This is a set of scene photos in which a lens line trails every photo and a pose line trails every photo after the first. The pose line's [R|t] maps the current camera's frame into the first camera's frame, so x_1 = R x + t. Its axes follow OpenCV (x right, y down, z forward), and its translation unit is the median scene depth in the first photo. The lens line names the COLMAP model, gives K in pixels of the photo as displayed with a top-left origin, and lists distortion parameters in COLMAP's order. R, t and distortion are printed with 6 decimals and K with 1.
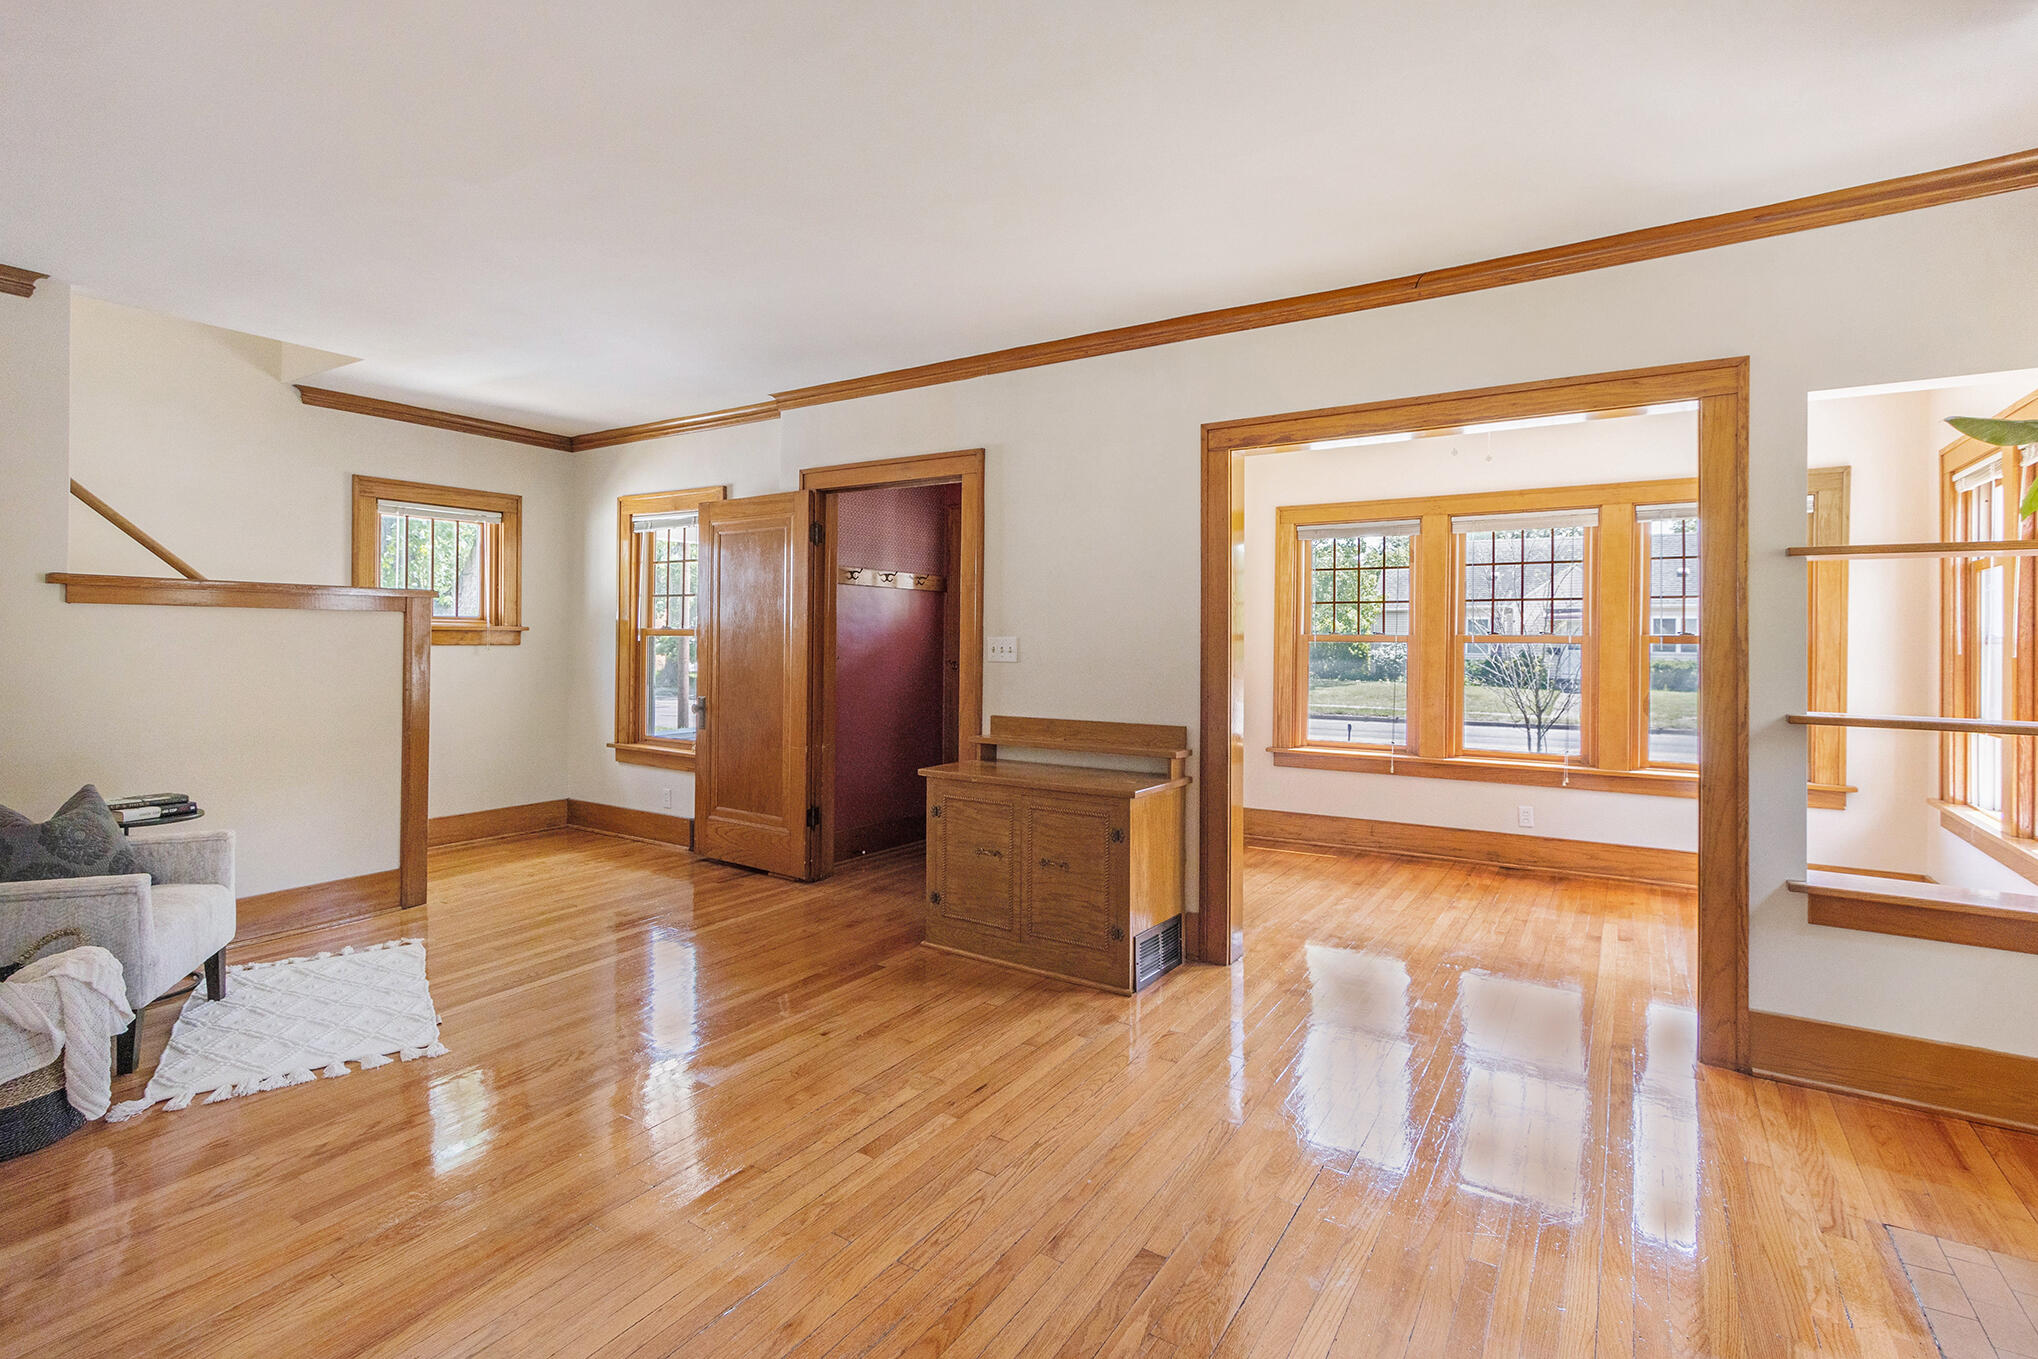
lens RADIAL K [[956.1, 0, 993.2], [0, 956.1, 635.2], [0, 0, 1]] dist [0.004175, -0.001375]
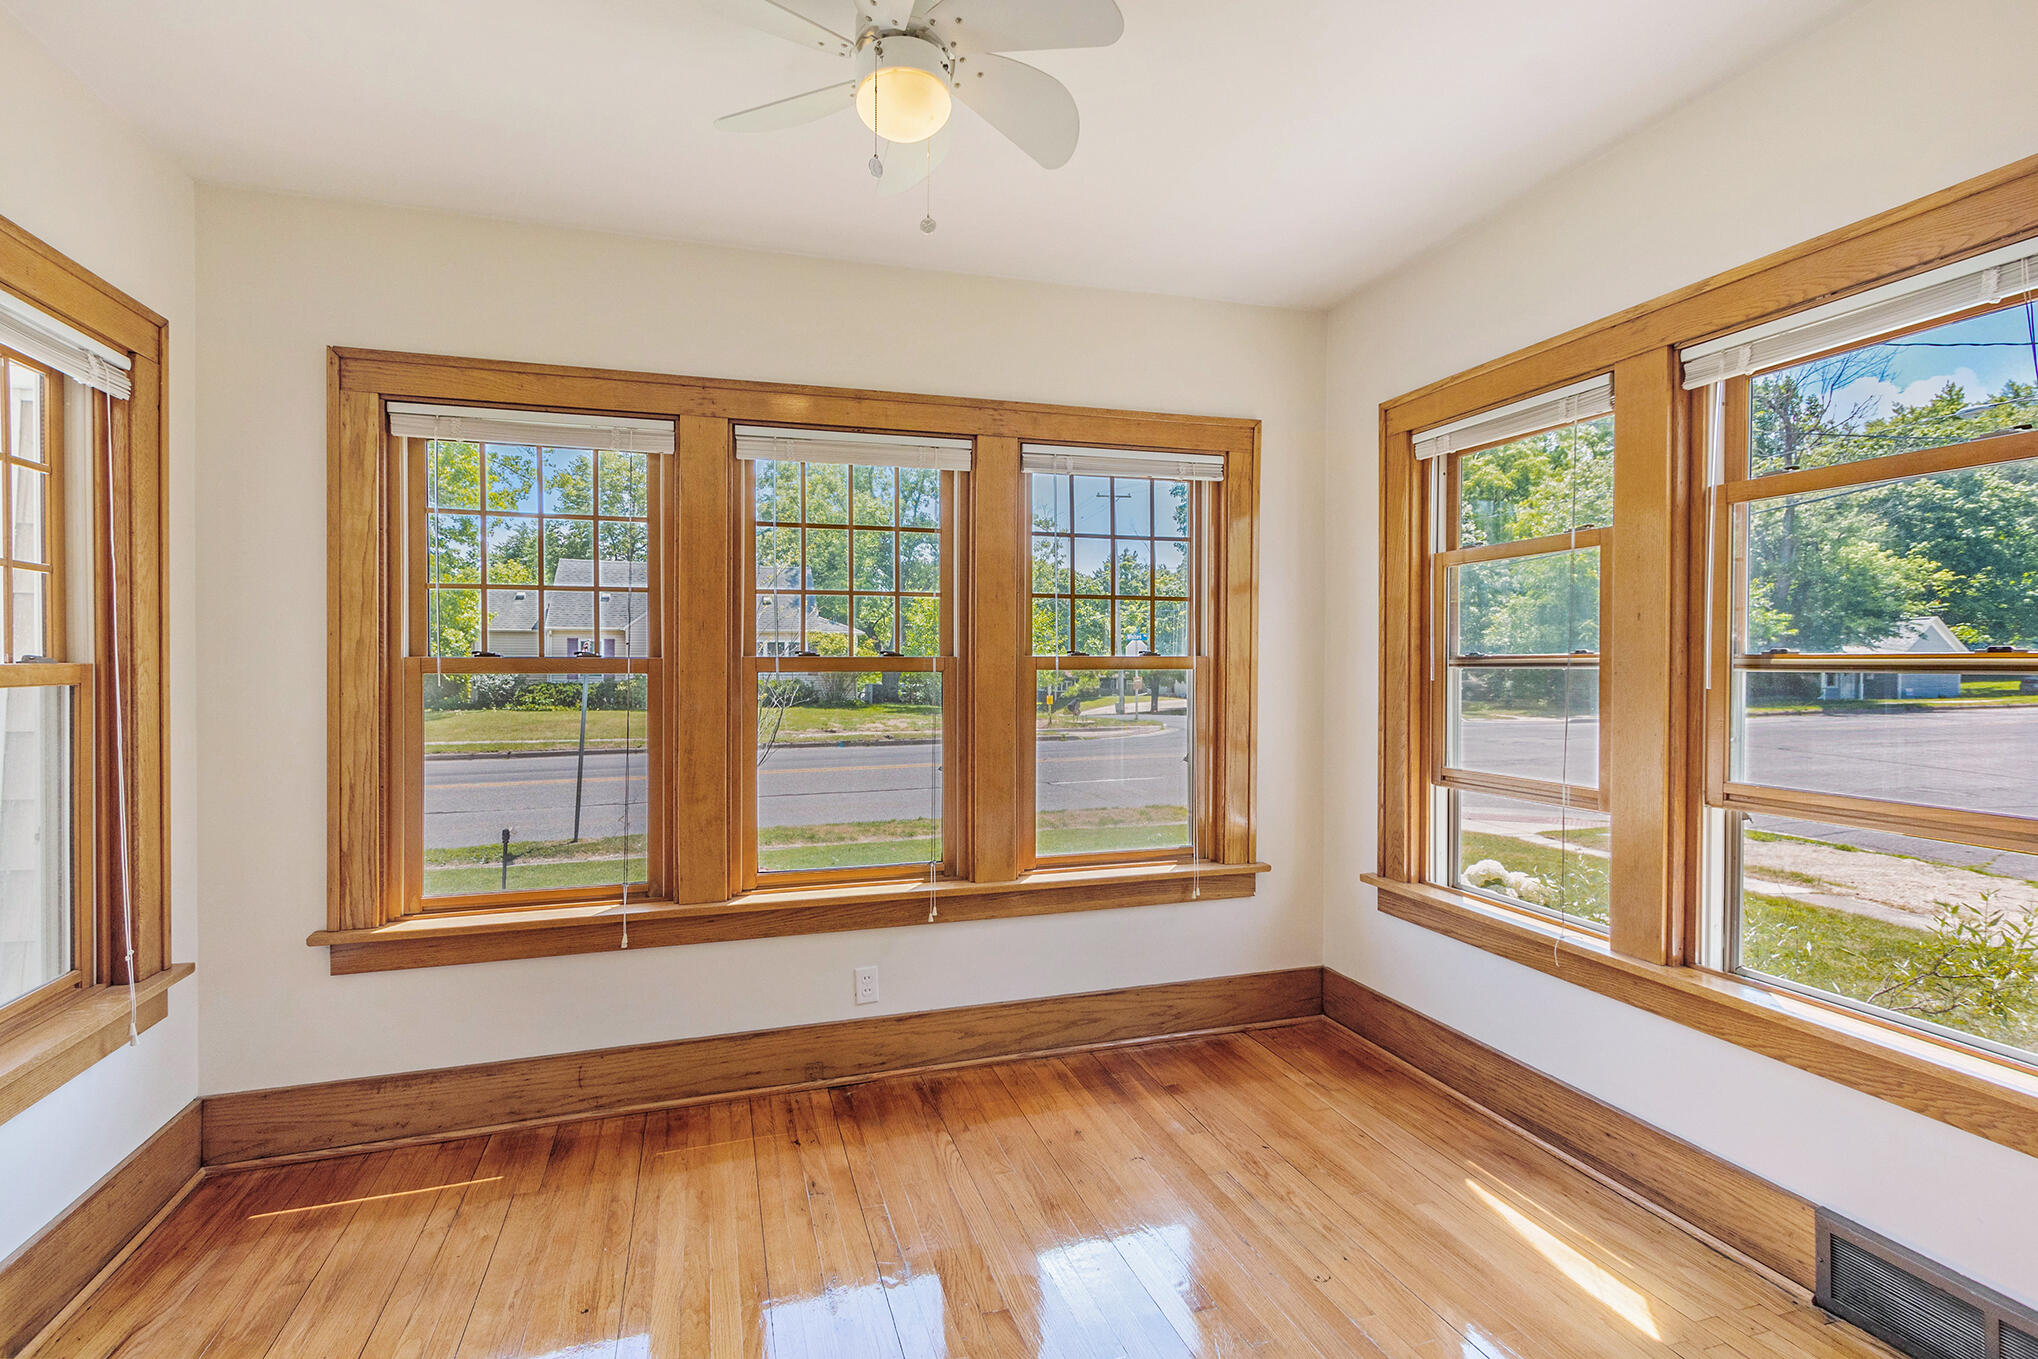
lens RADIAL K [[956.1, 0, 1016.7], [0, 956.1, 670.7], [0, 0, 1]] dist [0.004175, -0.001375]
pose [[0.625245, -0.014365, 0.780296, 0.174930], [0.004736, 0.999882, 0.014613, 0.000357], [-0.780414, -0.005442, 0.625239, 0.566368]]
